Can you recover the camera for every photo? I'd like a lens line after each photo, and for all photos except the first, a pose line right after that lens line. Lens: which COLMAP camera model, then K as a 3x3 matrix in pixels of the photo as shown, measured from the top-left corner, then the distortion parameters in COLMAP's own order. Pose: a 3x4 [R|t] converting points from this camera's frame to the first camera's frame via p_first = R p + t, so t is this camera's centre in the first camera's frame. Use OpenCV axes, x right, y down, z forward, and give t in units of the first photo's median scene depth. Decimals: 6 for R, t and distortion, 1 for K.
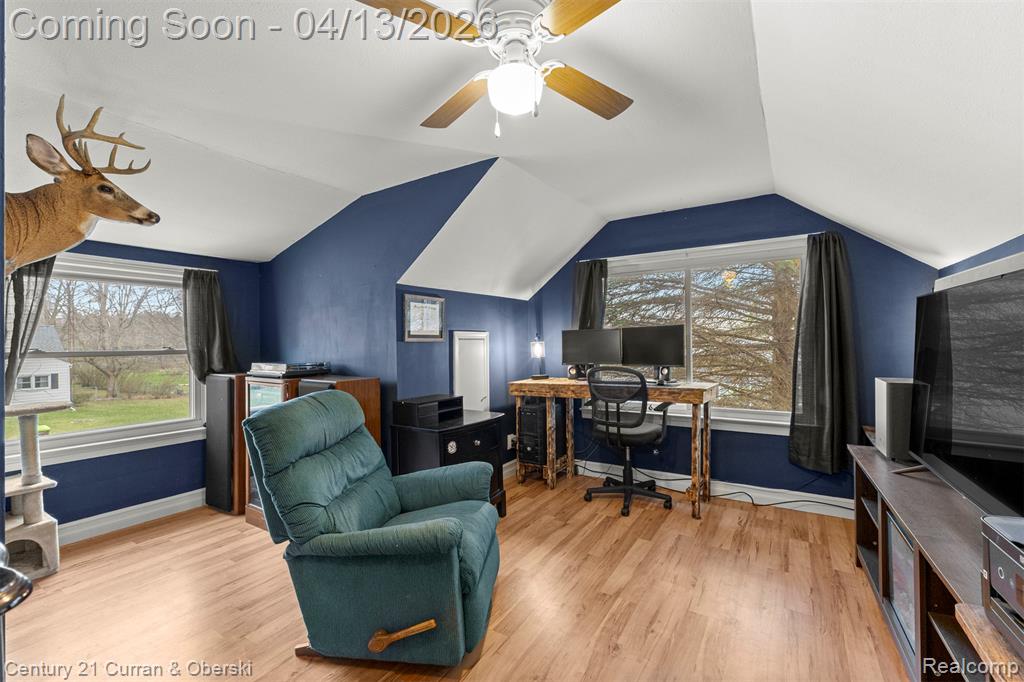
lens RADIAL K [[456.5, 0, 513.9], [0, 456.5, 337.7], [0, 0, 1]] dist [0.004384, -0.000175]
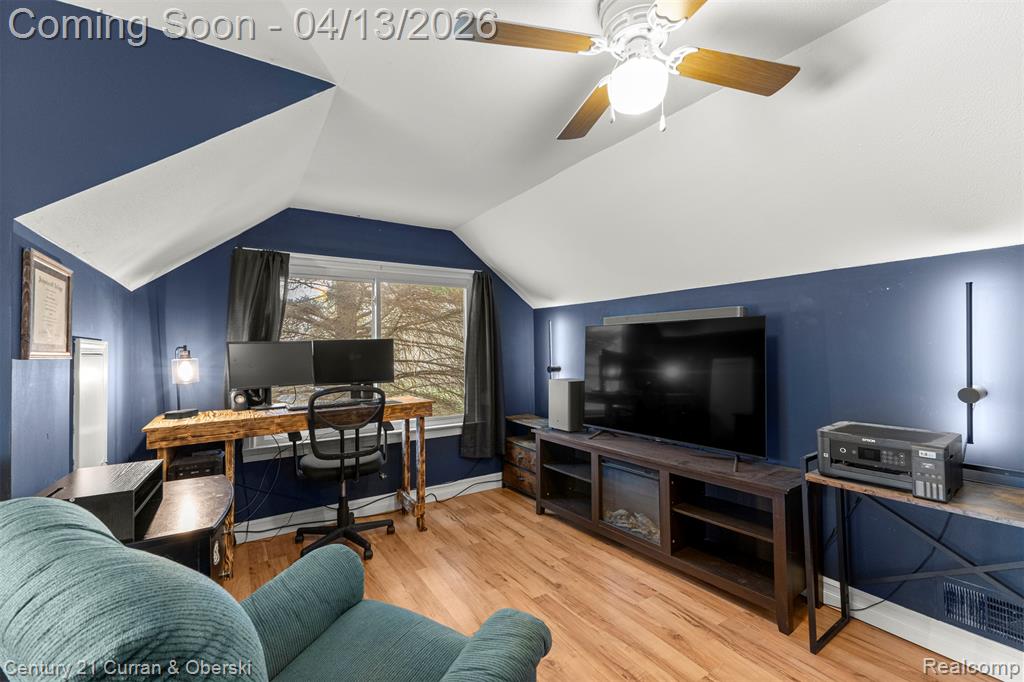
lens RADIAL K [[436.8, 0, 540.8], [0, 436.8, 341.7], [0, 0, 1]] dist [0.024312, -0.000027]
pose [[0.400972, 0.024830, 0.915754, -0.379876], [0.001295, 0.999616, -0.027671, 0.003559], [-0.916089, 0.012281, 0.400786, 0.346006]]
